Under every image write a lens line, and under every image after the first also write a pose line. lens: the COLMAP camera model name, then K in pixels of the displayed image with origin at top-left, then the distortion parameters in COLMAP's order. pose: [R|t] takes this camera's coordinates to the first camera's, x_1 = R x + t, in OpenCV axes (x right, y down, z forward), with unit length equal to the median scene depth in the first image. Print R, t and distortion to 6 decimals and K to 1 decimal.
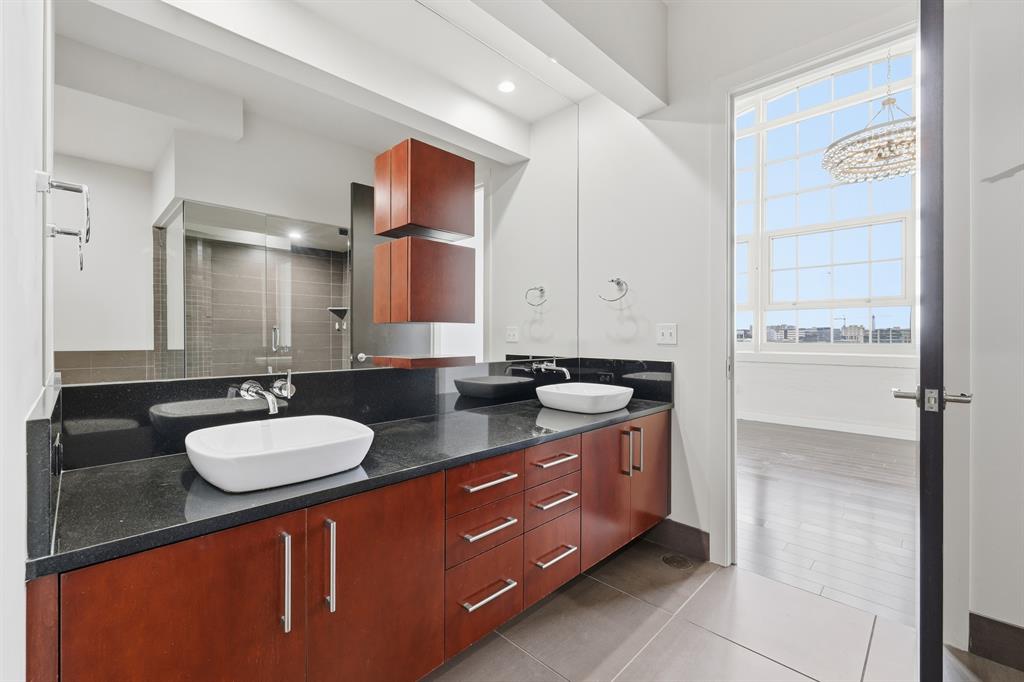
lens RADIAL K [[435.6, 0, 513.9], [0, 435.6, 337.2], [0, 0, 1]] dist [0.003657, 0.000883]
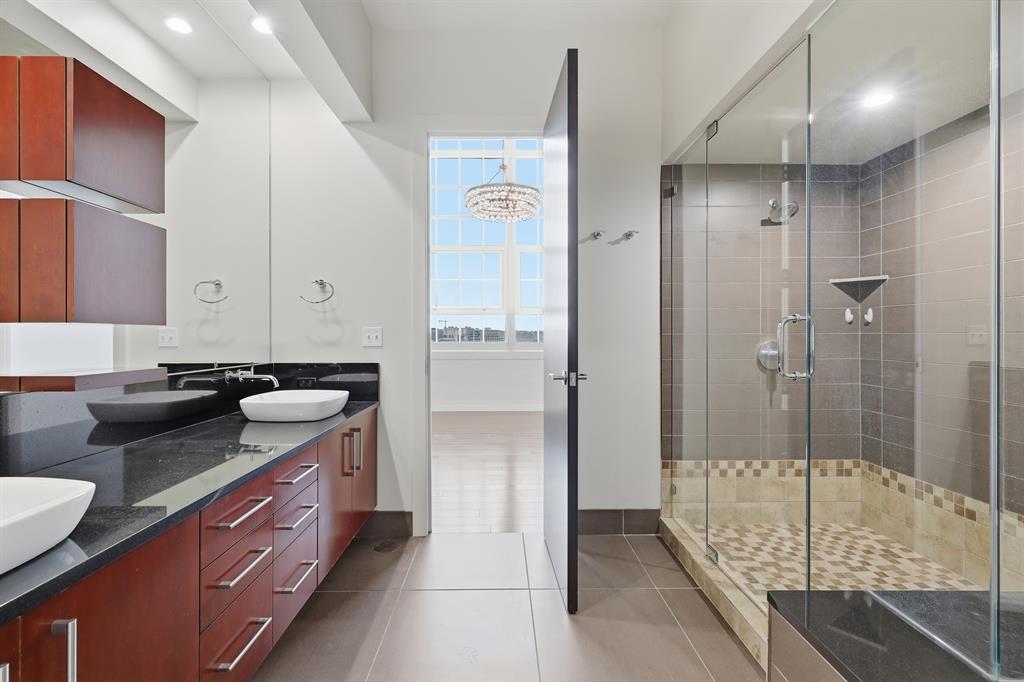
lens RADIAL K [[449.8, 0, 492.7], [0, 449.8, 339.9], [0, 0, 1]] dist [0.001362, -0.000213]
pose [[0.713770, -0.010681, 0.700298, -0.207786], [0.005236, 0.999937, 0.009915, -0.009196], [-0.700360, -0.003411, 0.713781, 0.016847]]
